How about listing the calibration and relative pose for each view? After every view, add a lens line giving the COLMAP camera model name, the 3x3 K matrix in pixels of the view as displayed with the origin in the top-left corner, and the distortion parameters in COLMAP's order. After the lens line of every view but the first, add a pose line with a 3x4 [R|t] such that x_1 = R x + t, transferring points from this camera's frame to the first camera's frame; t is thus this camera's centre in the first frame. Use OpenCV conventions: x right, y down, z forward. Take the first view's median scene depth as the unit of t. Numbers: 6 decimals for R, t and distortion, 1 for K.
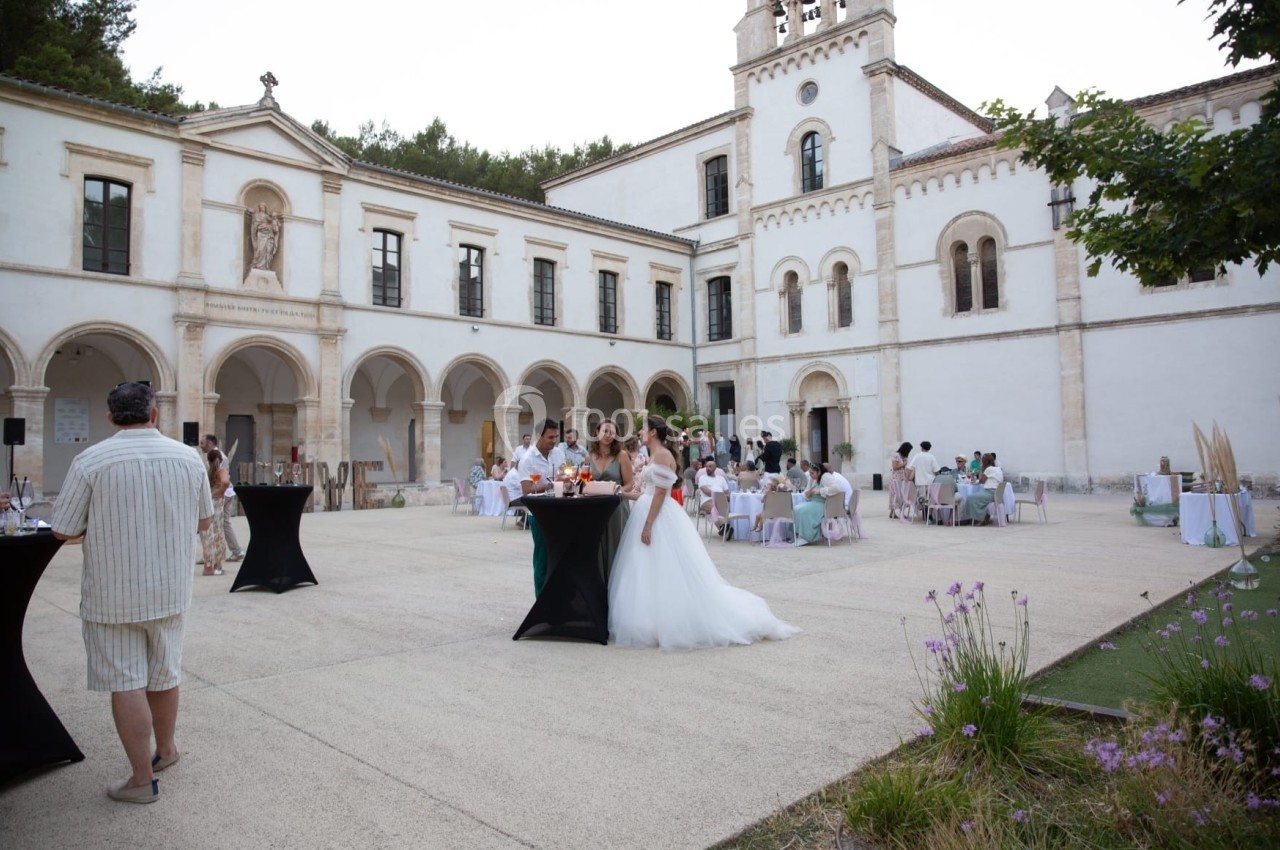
lens RADIAL K [[870.7, 0, 641.9], [0, 870.7, 420.4], [0, 0, 1]] dist [-0.112267, 0.089470]
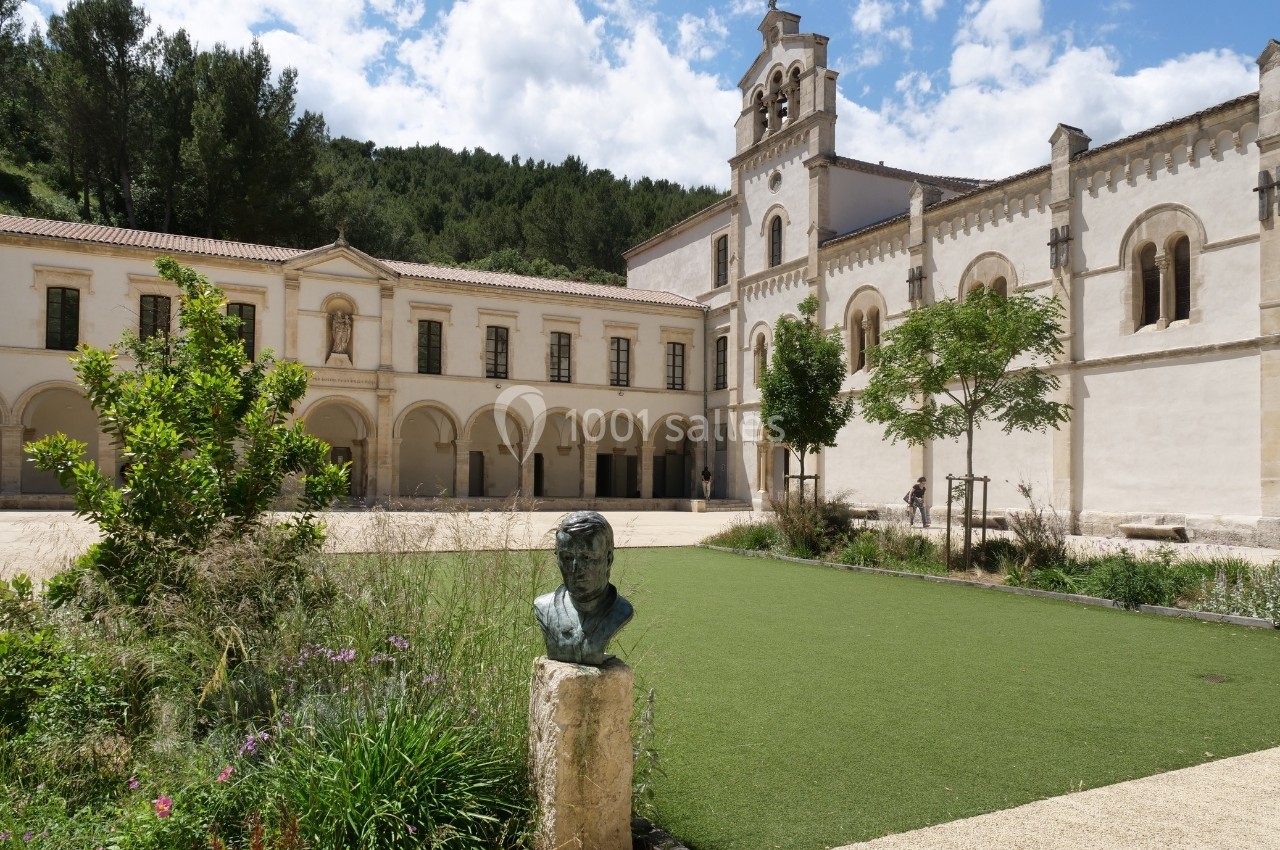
lens RADIAL K [[924.8, 0, 638.1], [0, 924.8, 471.5], [0, 0, 1]] dist [-0.014005, -0.000858]
pose [[0.944034, 0.023601, -0.329003, 0.472635], [-0.014527, 0.999444, 0.030010, -0.017007], [0.329528, -0.023551, 0.943852, -0.304106]]
